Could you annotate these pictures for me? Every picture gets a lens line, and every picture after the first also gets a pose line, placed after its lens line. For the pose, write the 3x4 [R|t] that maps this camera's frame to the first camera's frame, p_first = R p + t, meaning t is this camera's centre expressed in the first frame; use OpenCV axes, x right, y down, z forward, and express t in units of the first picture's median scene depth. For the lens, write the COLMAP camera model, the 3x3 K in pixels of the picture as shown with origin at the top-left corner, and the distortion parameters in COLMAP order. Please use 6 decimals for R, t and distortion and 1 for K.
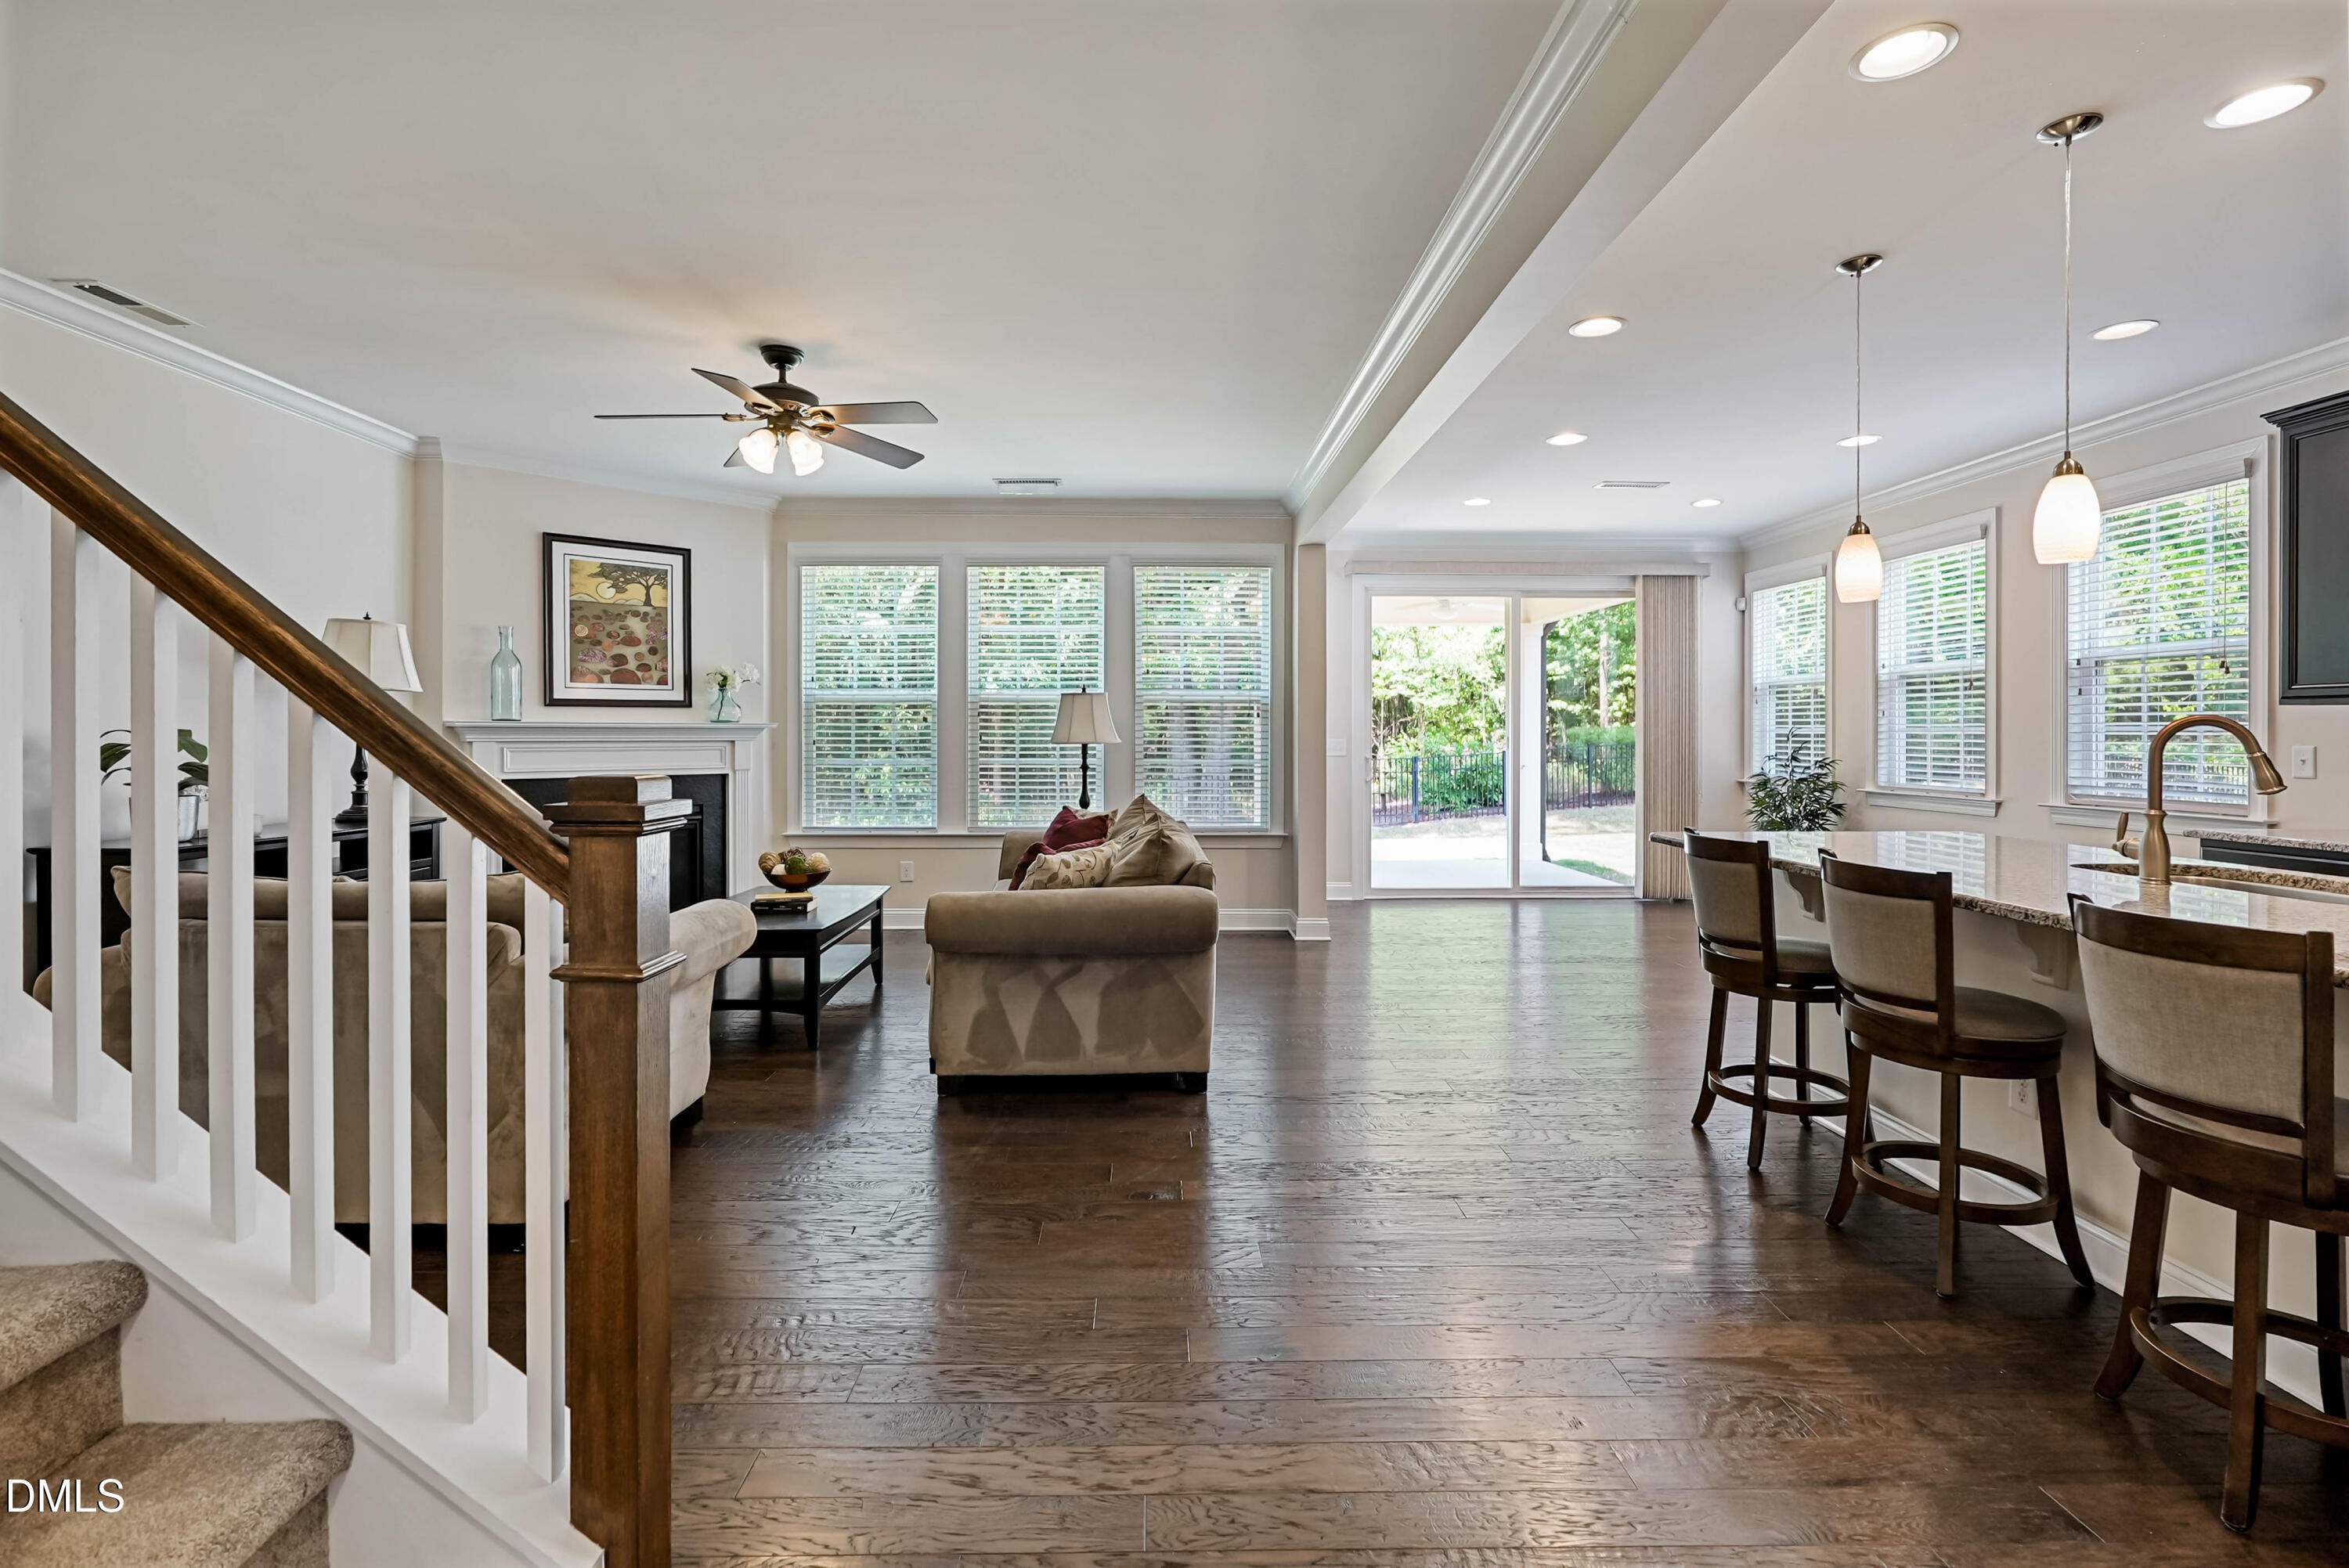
lens RADIAL K [[1065.7, 0, 1175.2], [0, 1065.7, 737.2], [0, 0, 1]] dist [-0.012087, 0.004531]
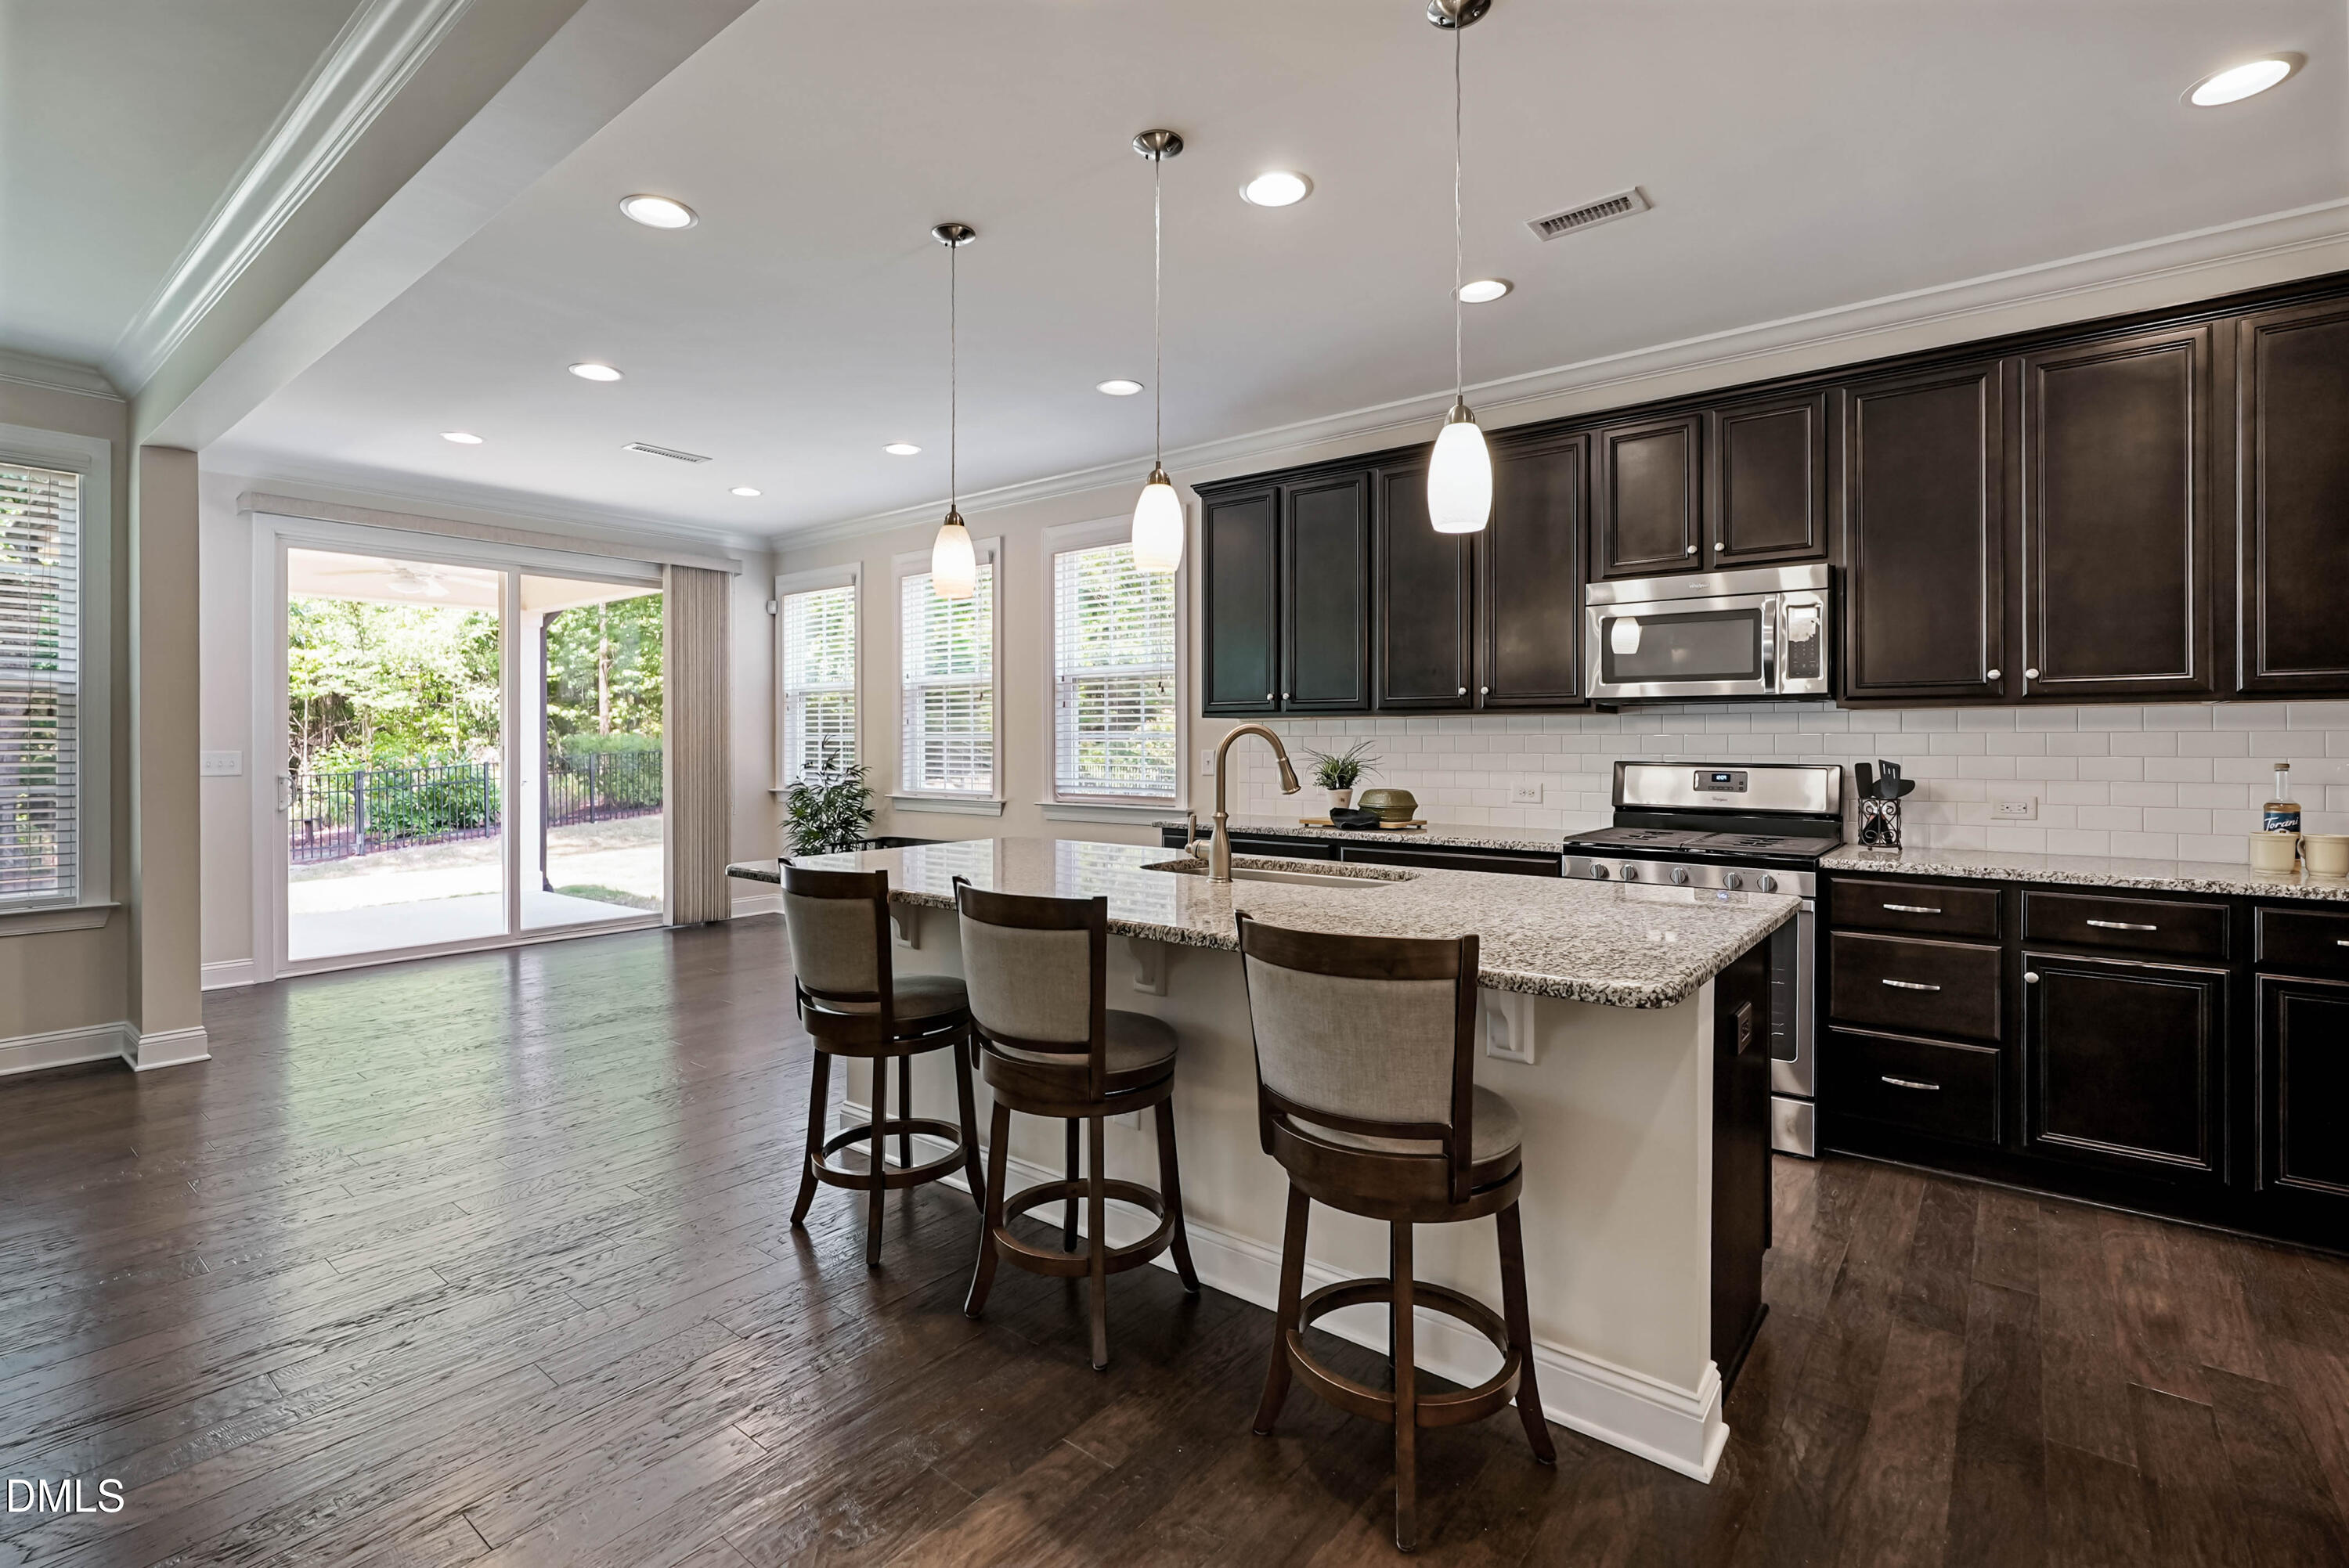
lens RADIAL K [[1065.7, 0, 1158.8], [0, 1065.7, 742.5], [0, 0, 1]] dist [-0.012087, 0.004531]
pose [[0.644978, -0.002860, 0.764196, 0.034311], [0.004682, 0.999989, -0.000209, -0.000771], [-0.764187, 0.003712, 0.644984, 0.180453]]
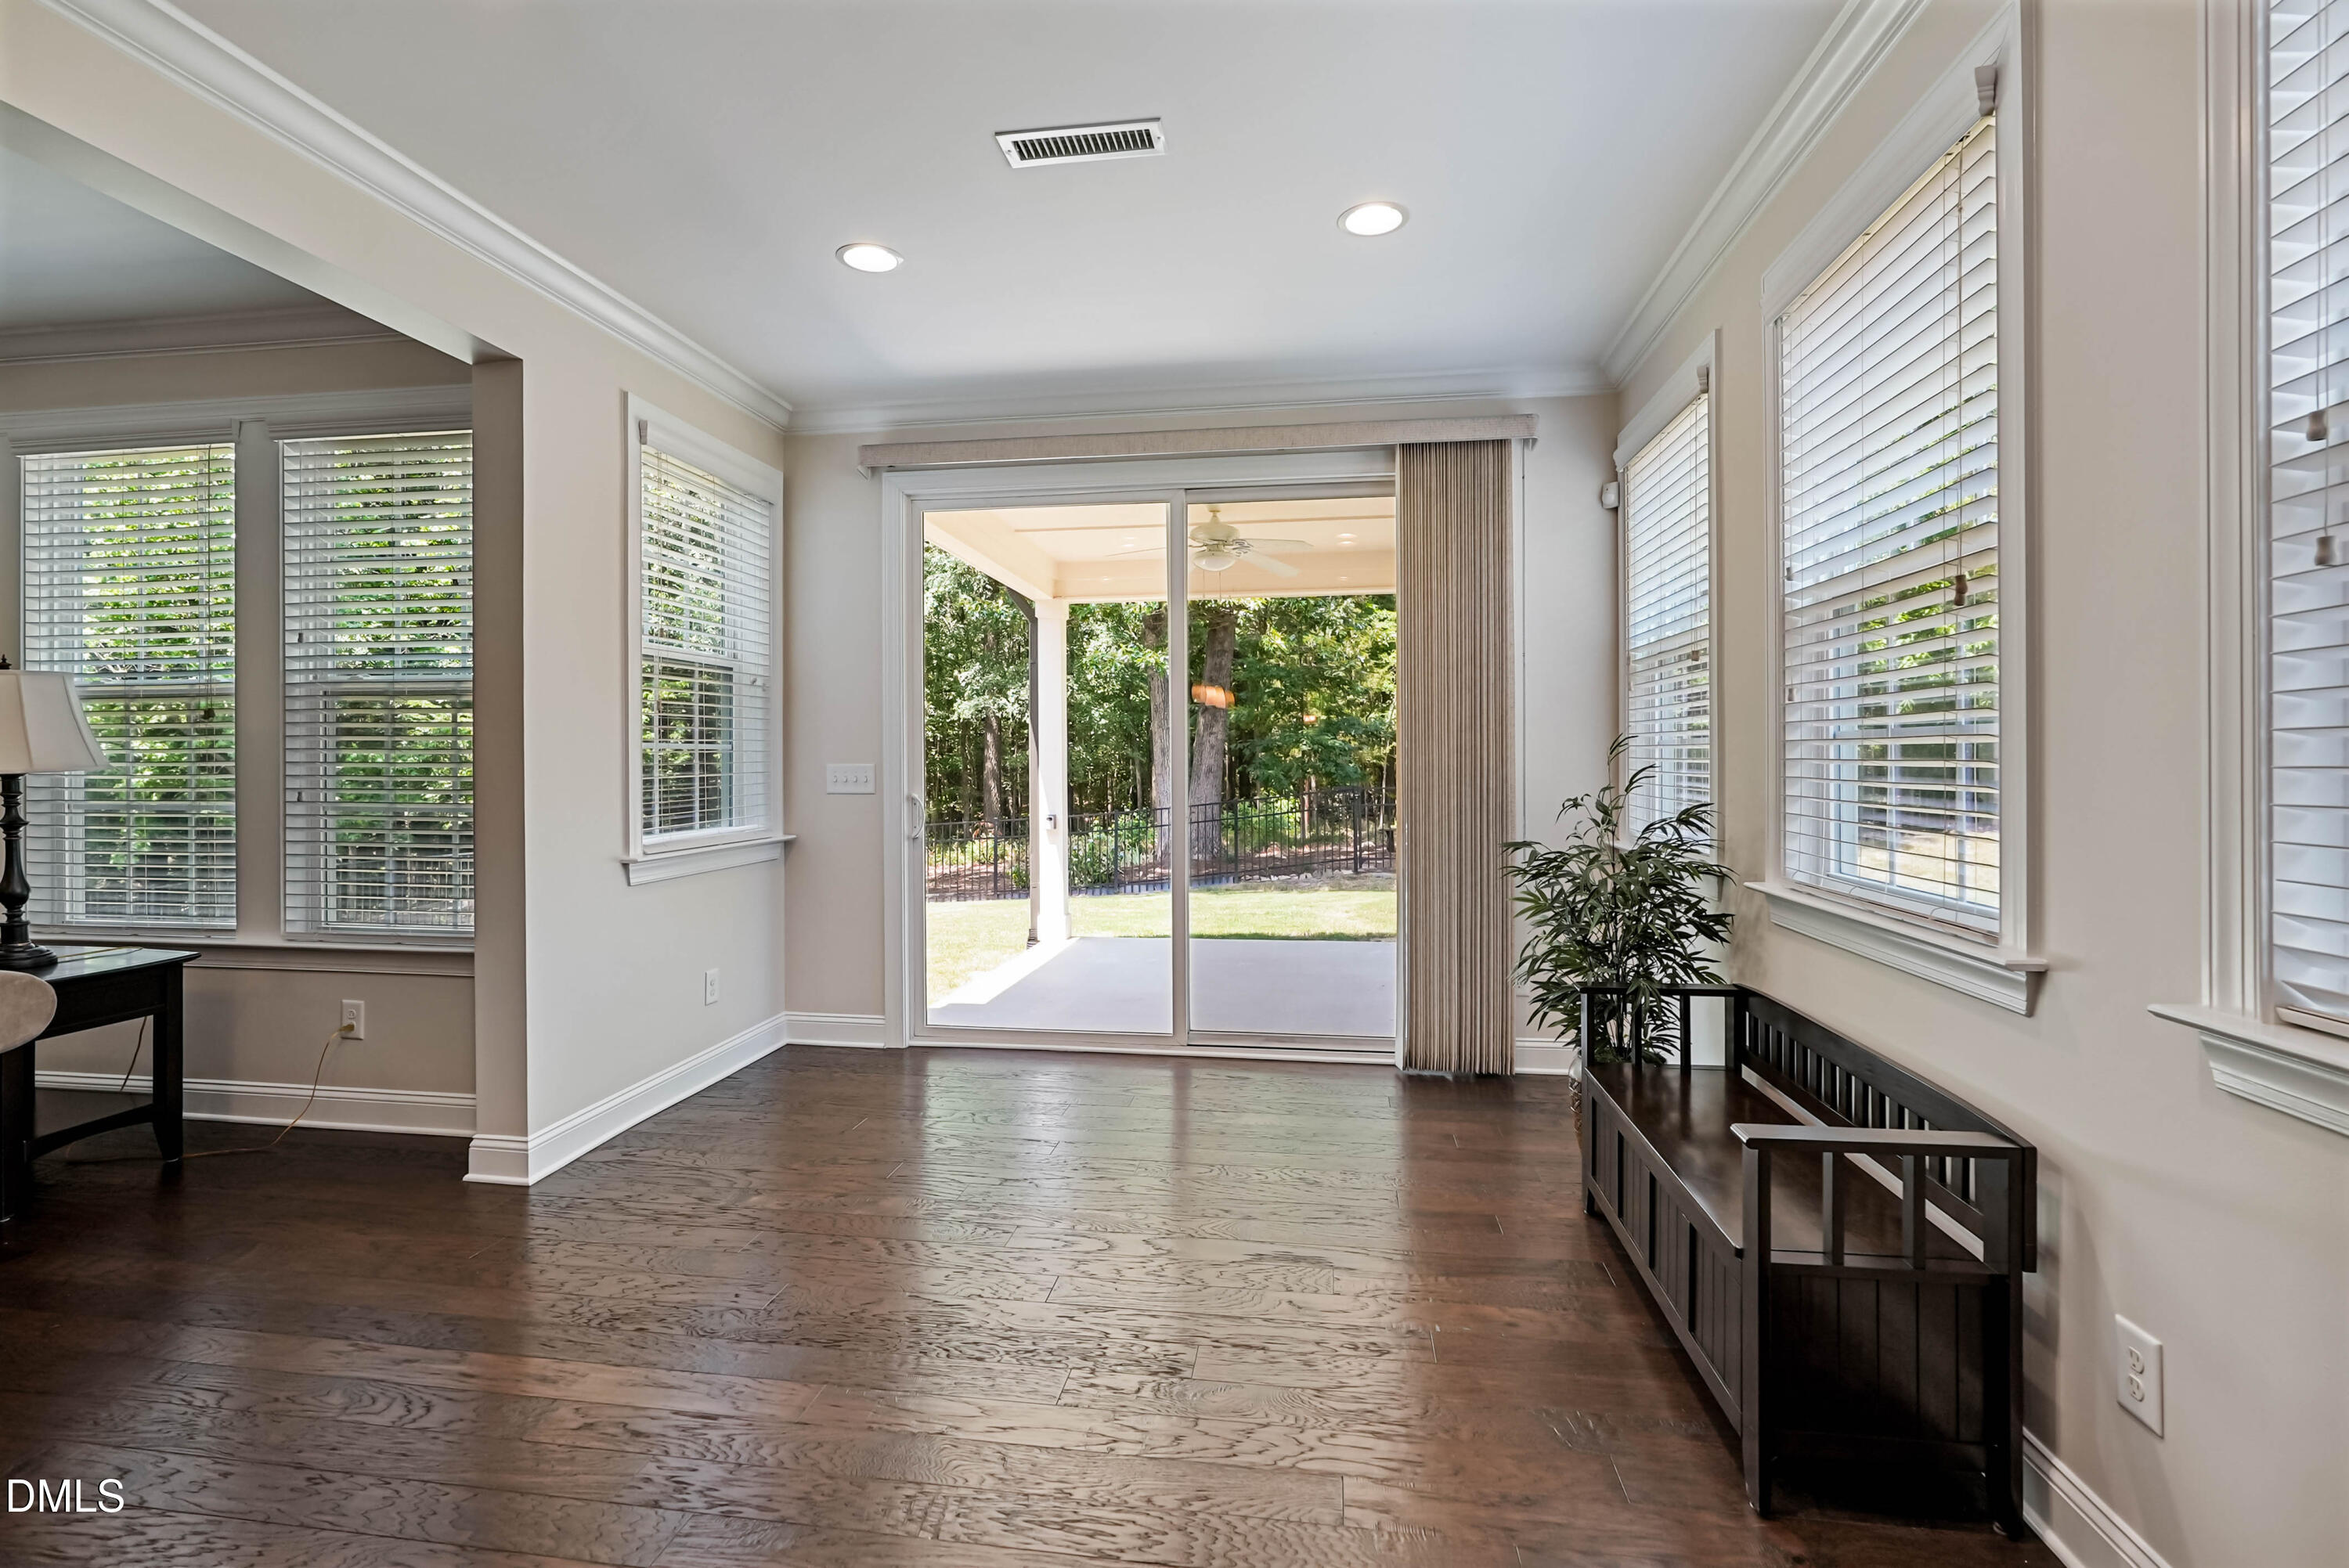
lens RADIAL K [[1065.7, 0, 1150.0], [0, 1065.7, 755.5], [0, 0, 1]] dist [-0.012087, 0.004531]
pose [[0.983086, -0.004492, -0.183089, 0.678726], [0.003751, 0.999983, -0.004394, 0.001411], [0.183106, 0.003633, 0.983086, 0.764556]]
